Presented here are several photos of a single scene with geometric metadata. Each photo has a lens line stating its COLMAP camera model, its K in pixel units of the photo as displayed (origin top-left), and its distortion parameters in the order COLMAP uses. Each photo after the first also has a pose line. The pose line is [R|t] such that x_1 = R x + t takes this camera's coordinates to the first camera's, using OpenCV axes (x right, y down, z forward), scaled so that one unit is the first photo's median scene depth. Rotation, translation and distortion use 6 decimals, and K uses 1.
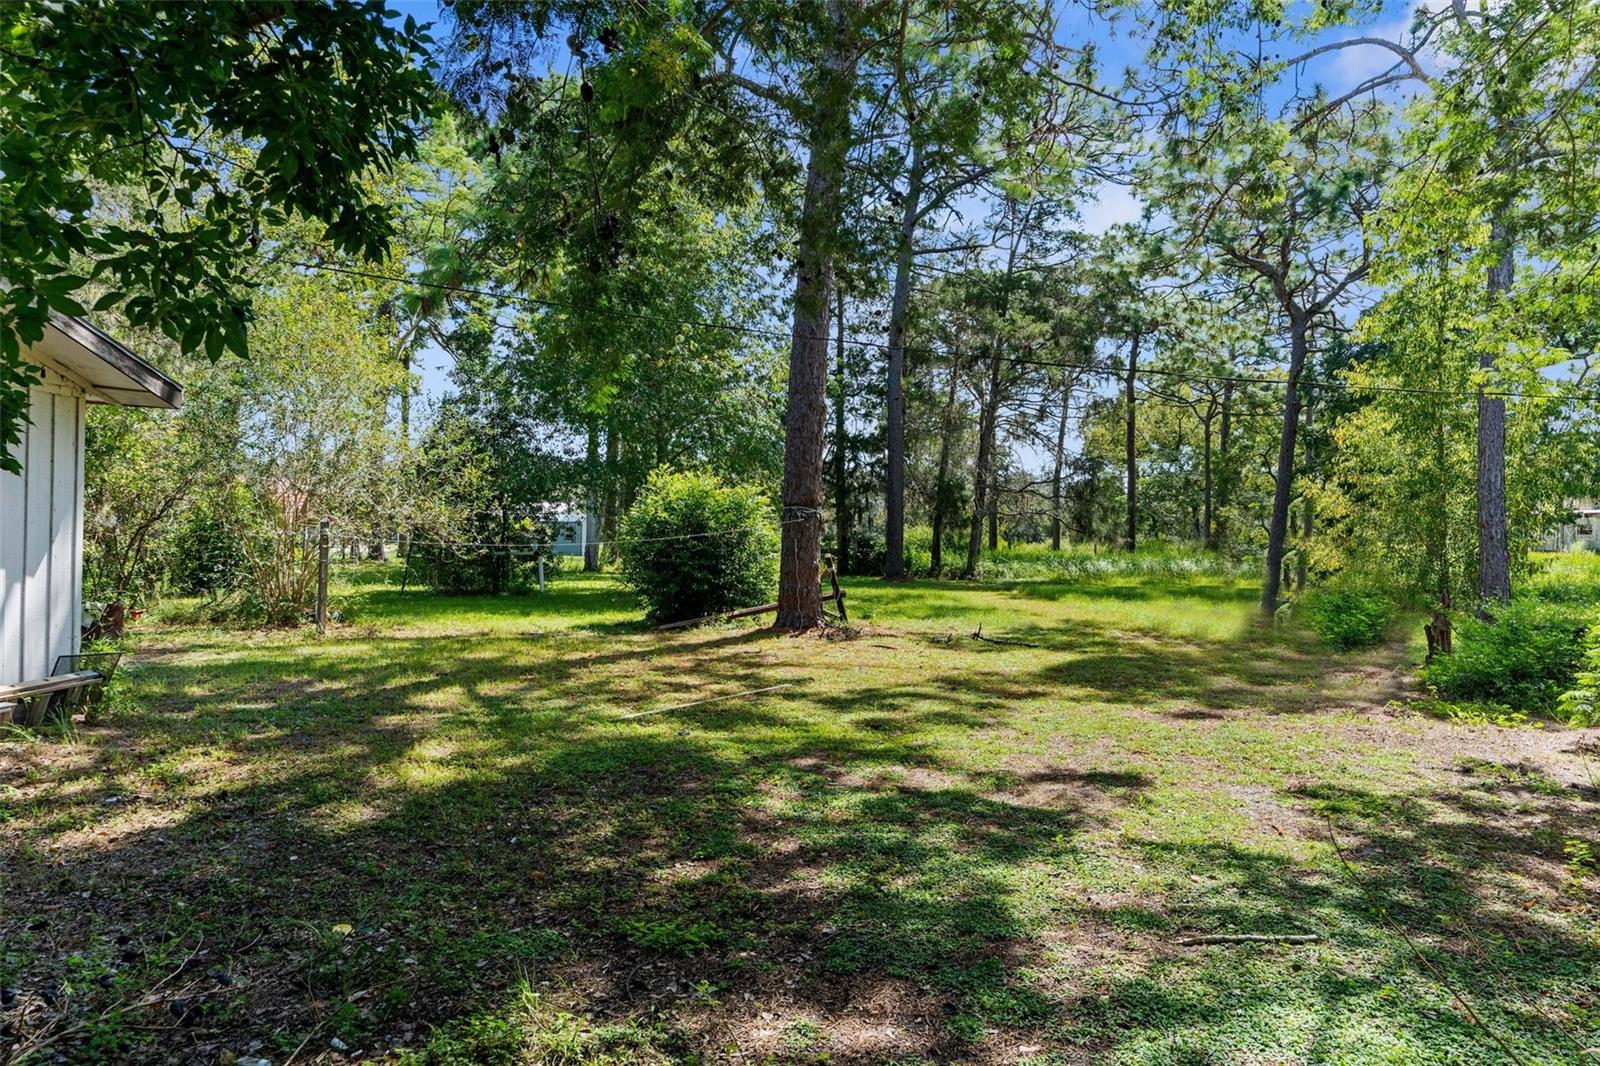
lens RADIAL K [[985.4, 0, 800.0], [0, 985.4, 533.0], [0, 0, 1]] dist [-0.001041, -0.000167]
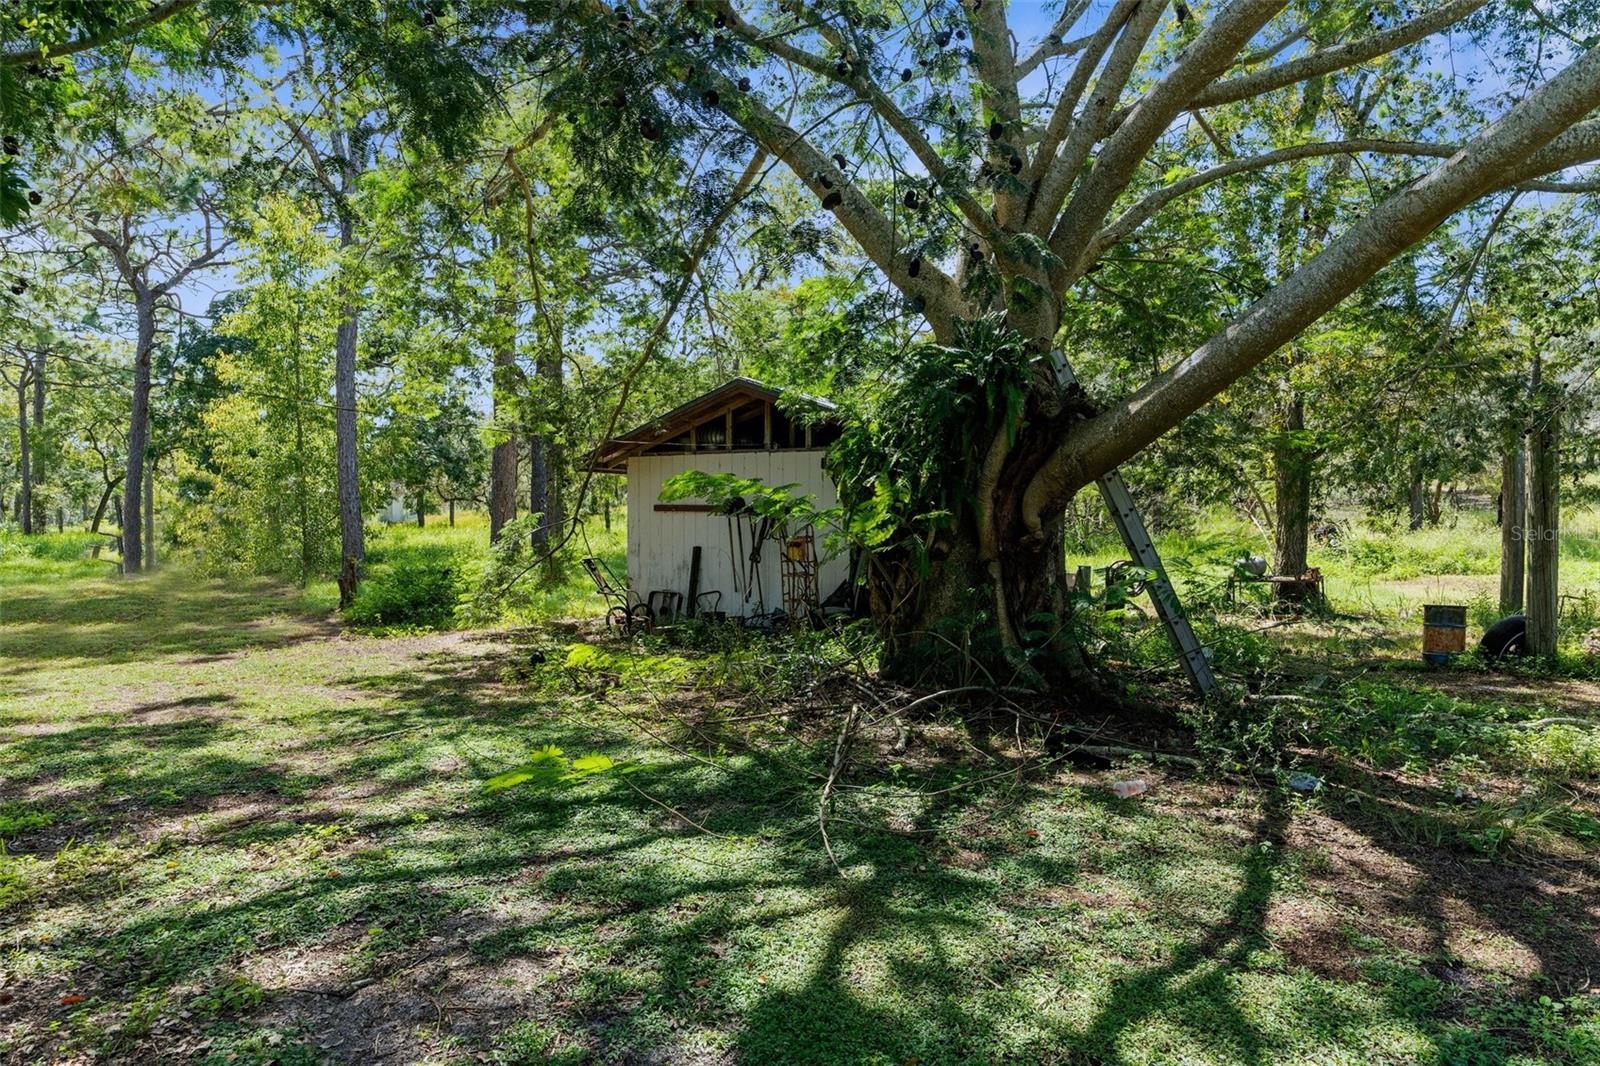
lens RADIAL K [[1062.8, 0, 800.0], [0, 1062.8, 533.0], [0, 0, 1]] dist [-0.000445, -0.000263]
pose [[0.459766, -0.037853, 0.887233, -0.157710], [0.020344, 0.999278, 0.032092, 0.001037], [-0.887807, 0.003295, 0.460204, -0.087165]]
